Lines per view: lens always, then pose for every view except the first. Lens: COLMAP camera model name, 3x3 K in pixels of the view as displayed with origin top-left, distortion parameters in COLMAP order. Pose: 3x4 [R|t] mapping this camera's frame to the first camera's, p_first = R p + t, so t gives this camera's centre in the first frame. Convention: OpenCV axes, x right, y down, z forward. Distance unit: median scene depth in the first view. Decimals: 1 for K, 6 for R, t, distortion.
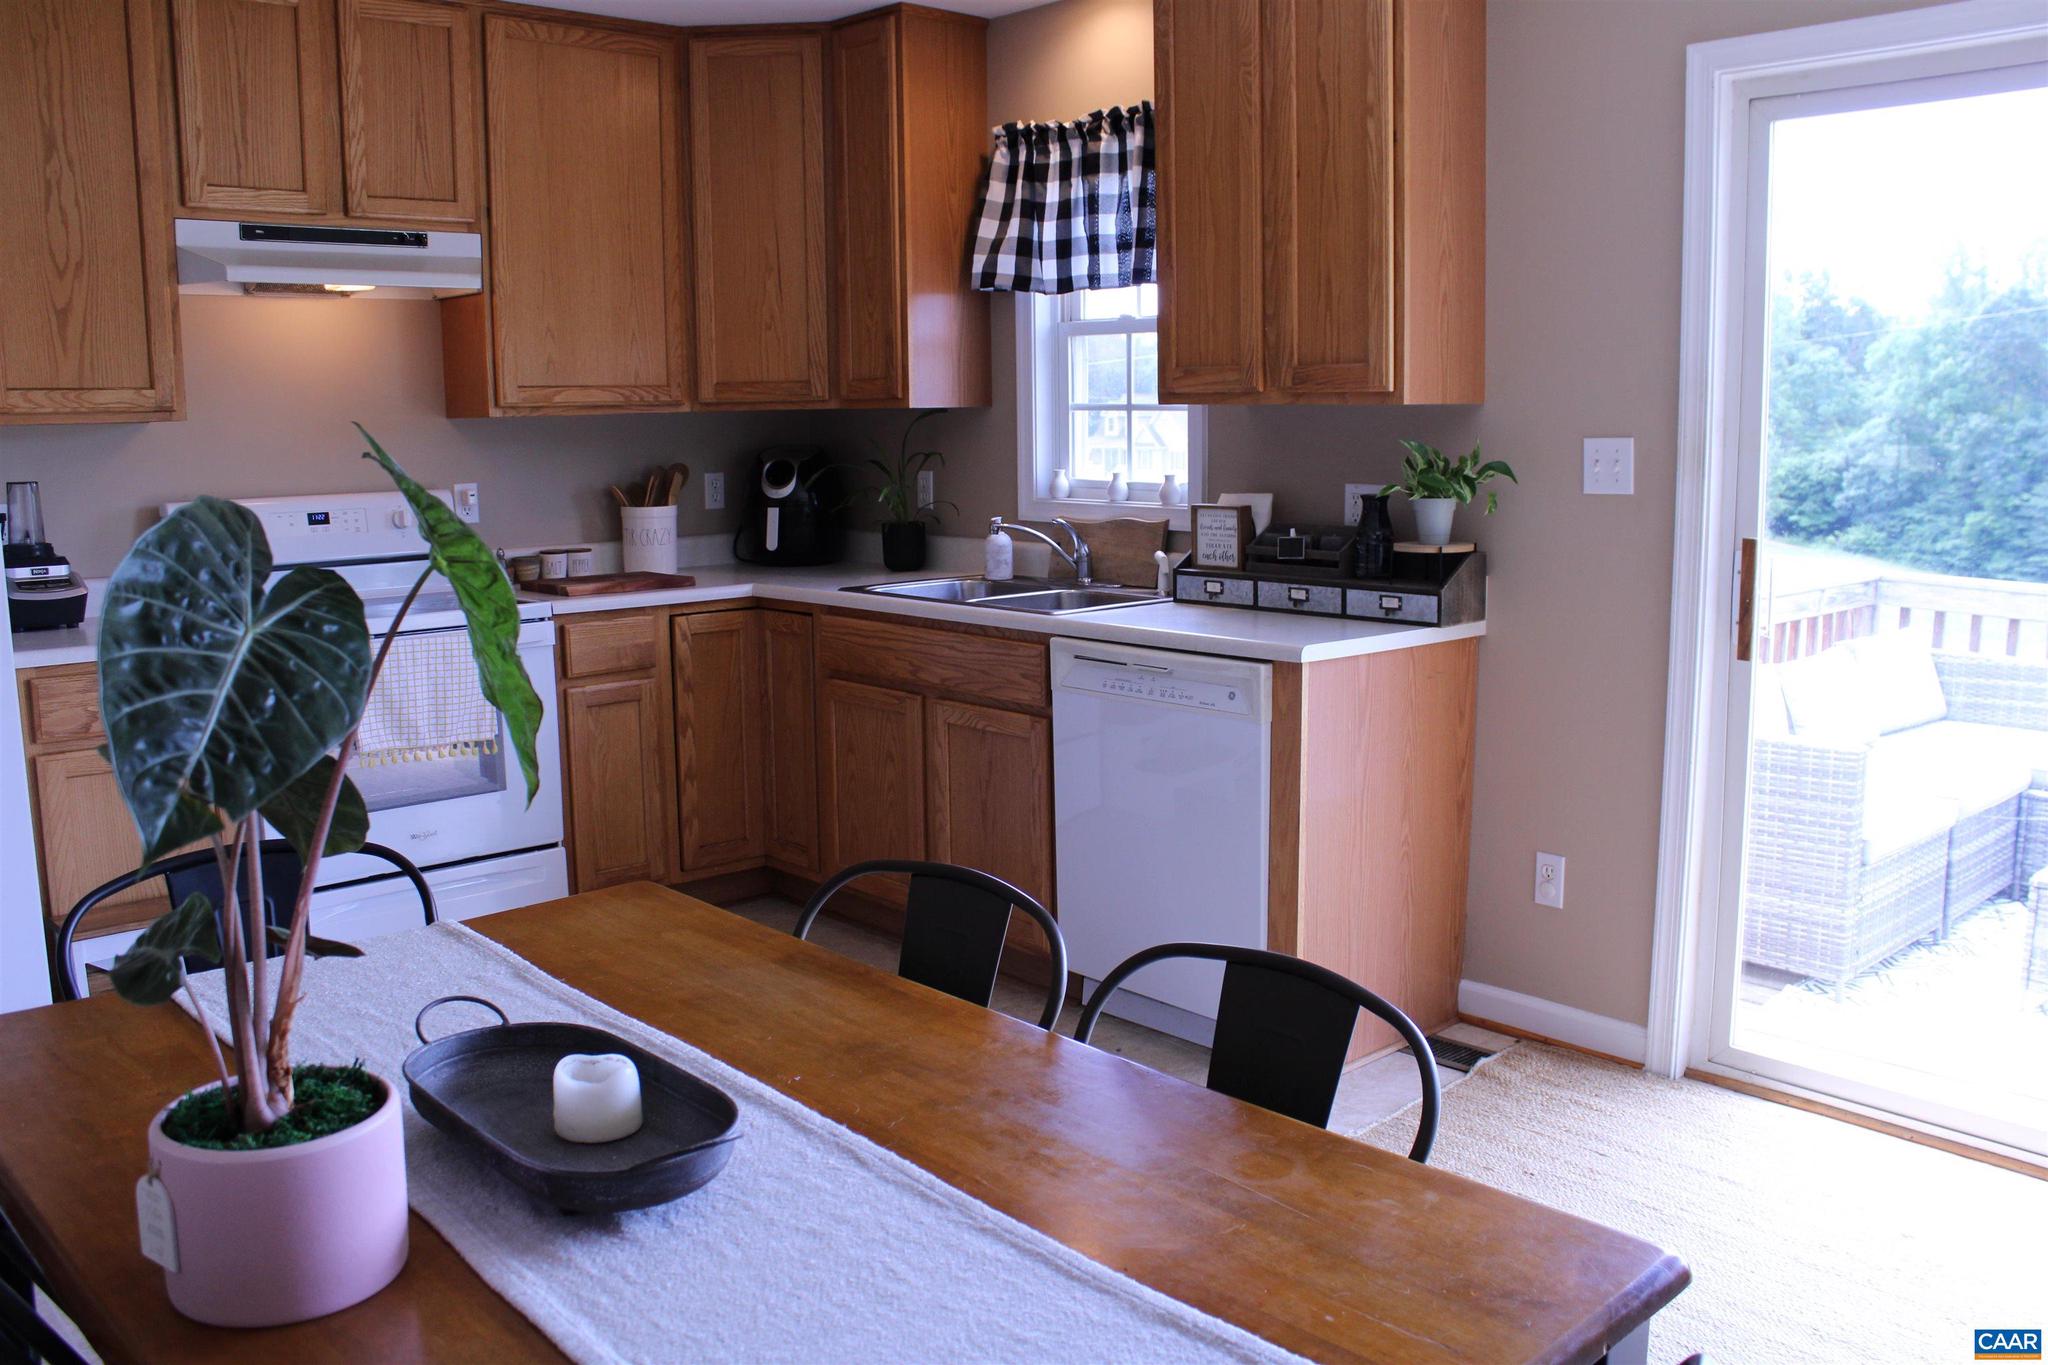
lens RADIAL K [[1703.5, 0, 1071.5], [0, 1703.5, 655.7], [0, 0, 1]] dist [-0.144911, 0.102822]
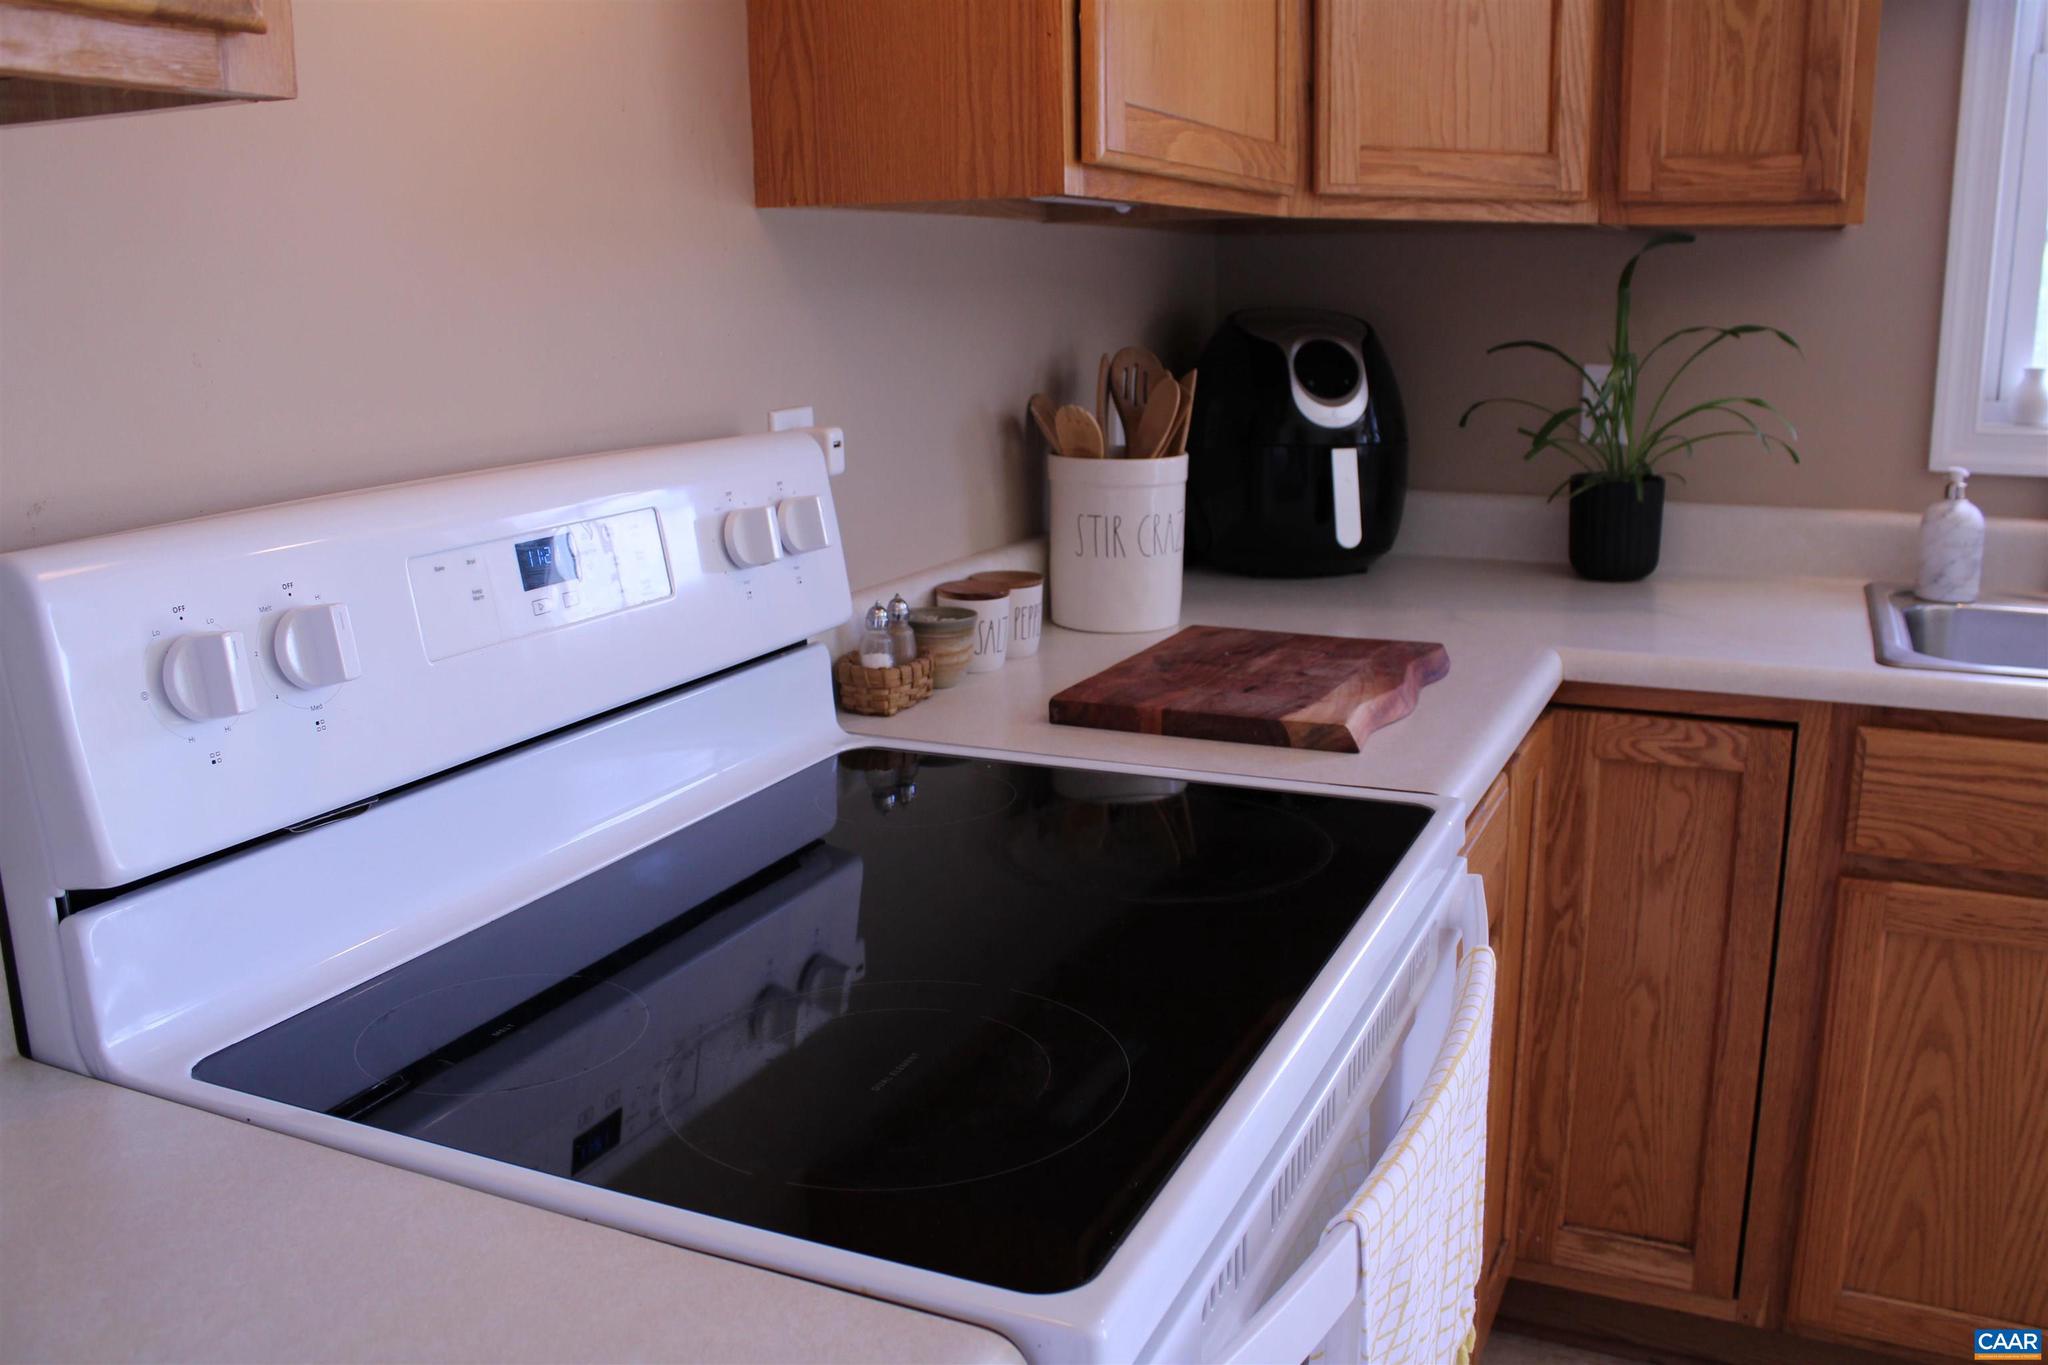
lens RADIAL K [[1703.5, 0, 1069.9], [0, 1703.5, 661.4], [0, 0, 1]] dist [-0.144911, 0.102822]
pose [[0.922785, -0.079843, 0.376952, -0.469640], [0.052267, 0.995191, 0.082843, -0.082986], [-0.381754, -0.056744, 0.922521, 0.707764]]
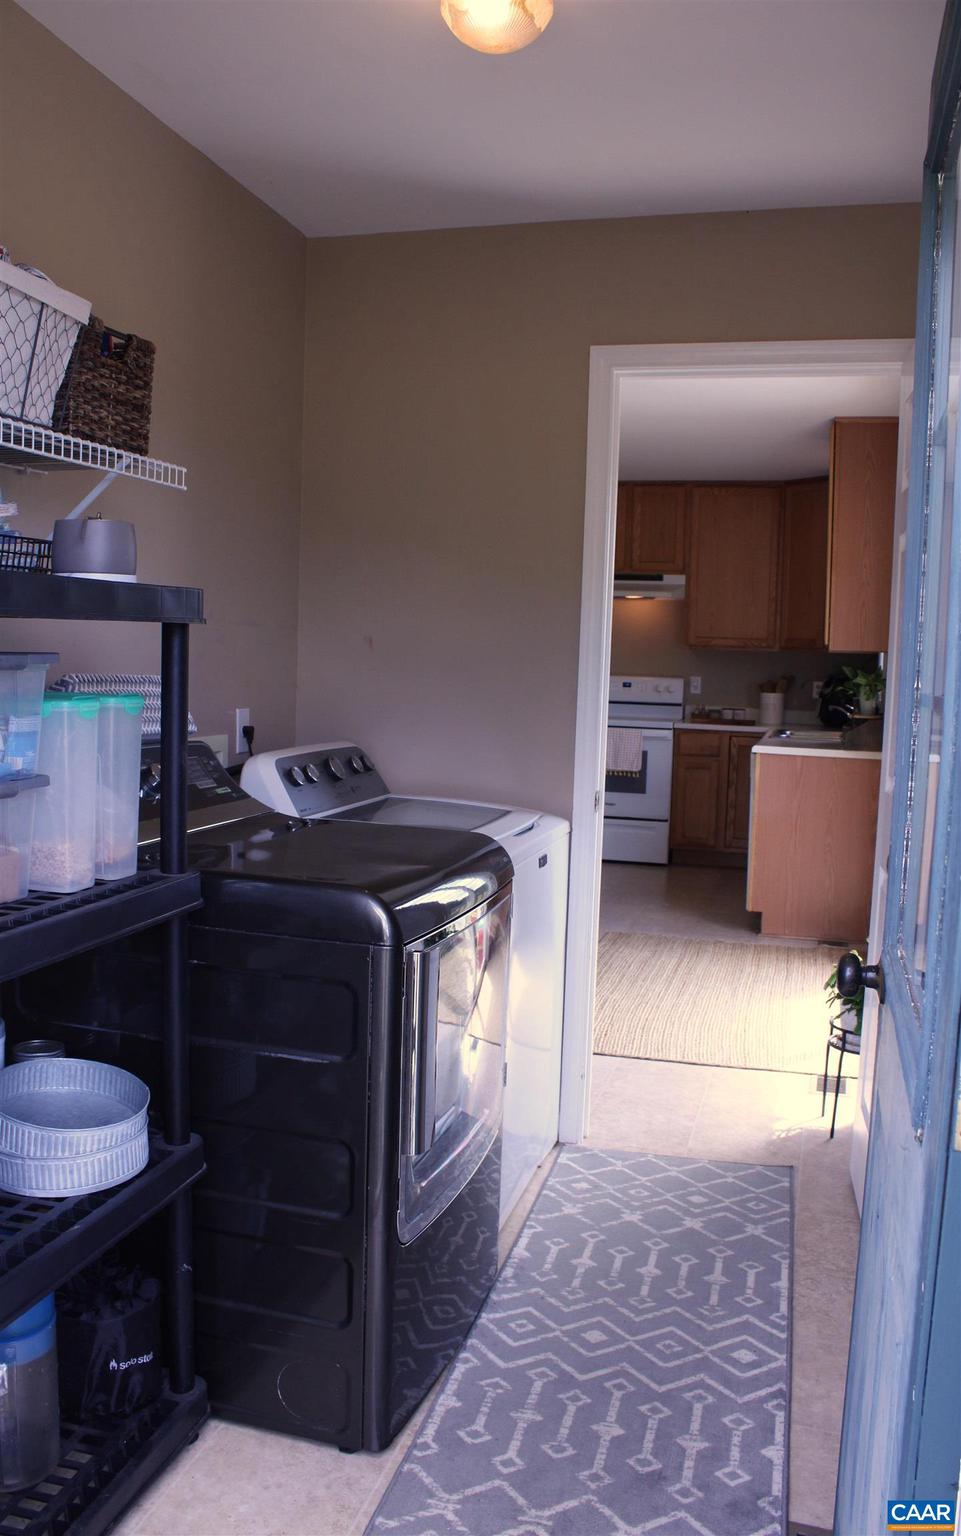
lens RADIAL K [[1321.8, 0, 482.4], [0, 1321.8, 763.1], [0, 0, 1]] dist [-0.054745, 0.014473]
pose [[0.530223, 0.099070, -0.842050, 1.144791], [-0.153917, 0.987895, 0.019310, 0.031336], [0.833770, 0.119367, 0.539053, -0.273013]]
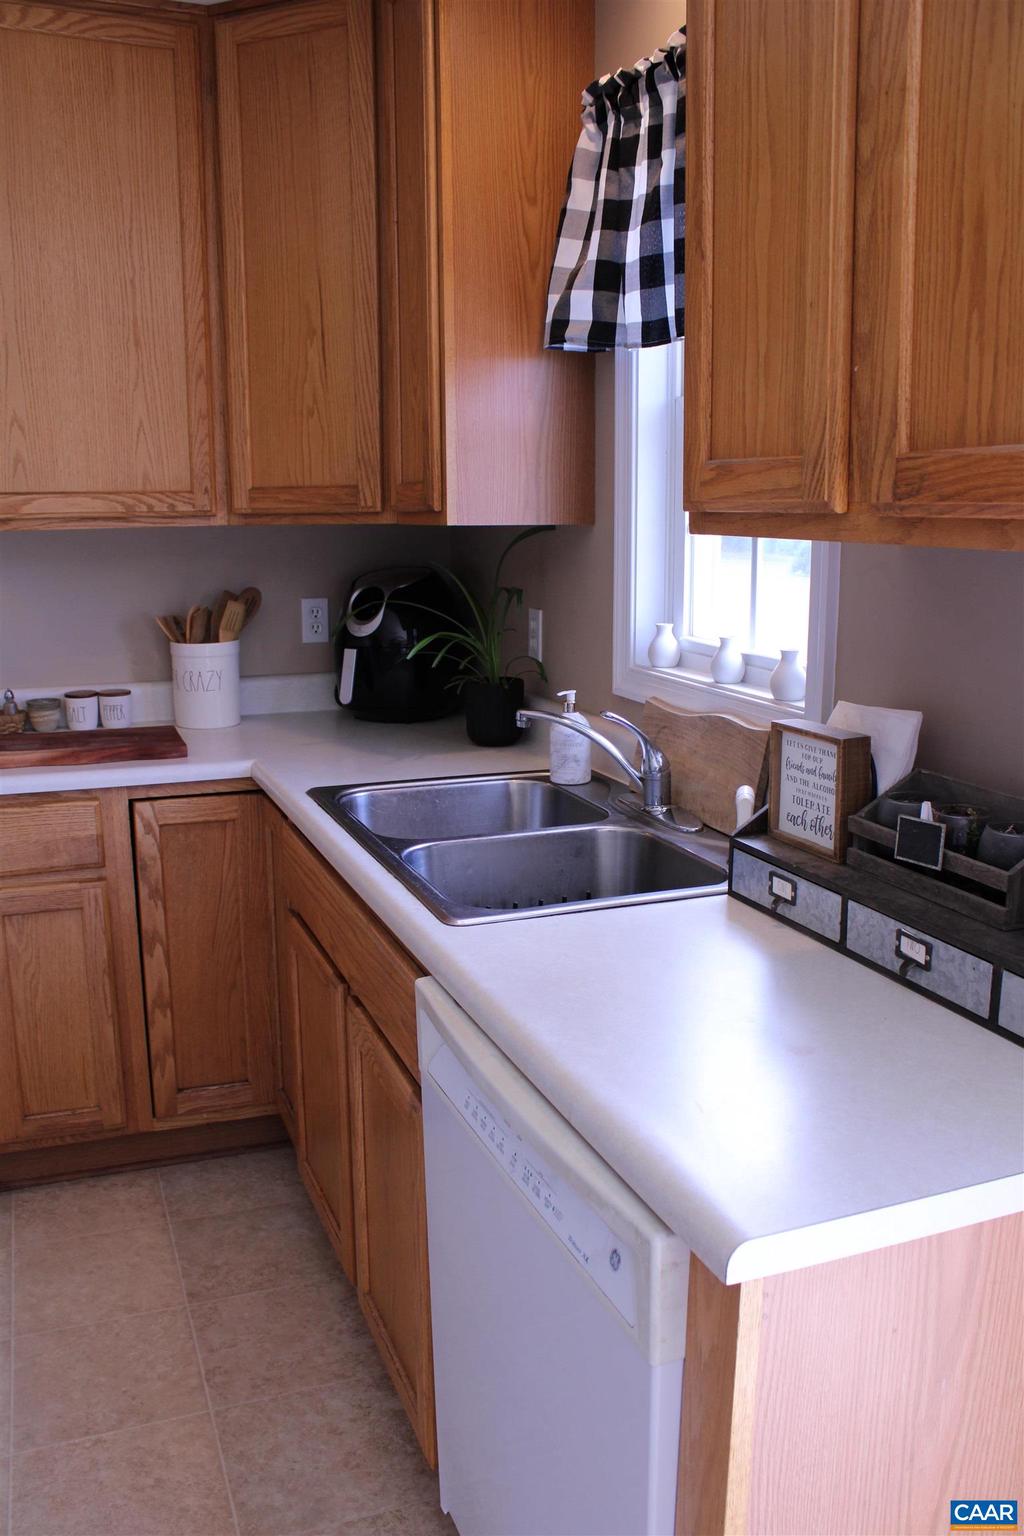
lens RADIAL K [[1277.6, 0, 539.3], [0, 1277.6, 794.1], [0, 0, 1]] dist [-0.144911, 0.102822]
pose [[0.931172, 0.089813, -0.353346, 0.134830], [-0.062402, 0.994143, 0.088241, -0.089130], [0.359201, -0.060118, 0.931322, 0.550332]]
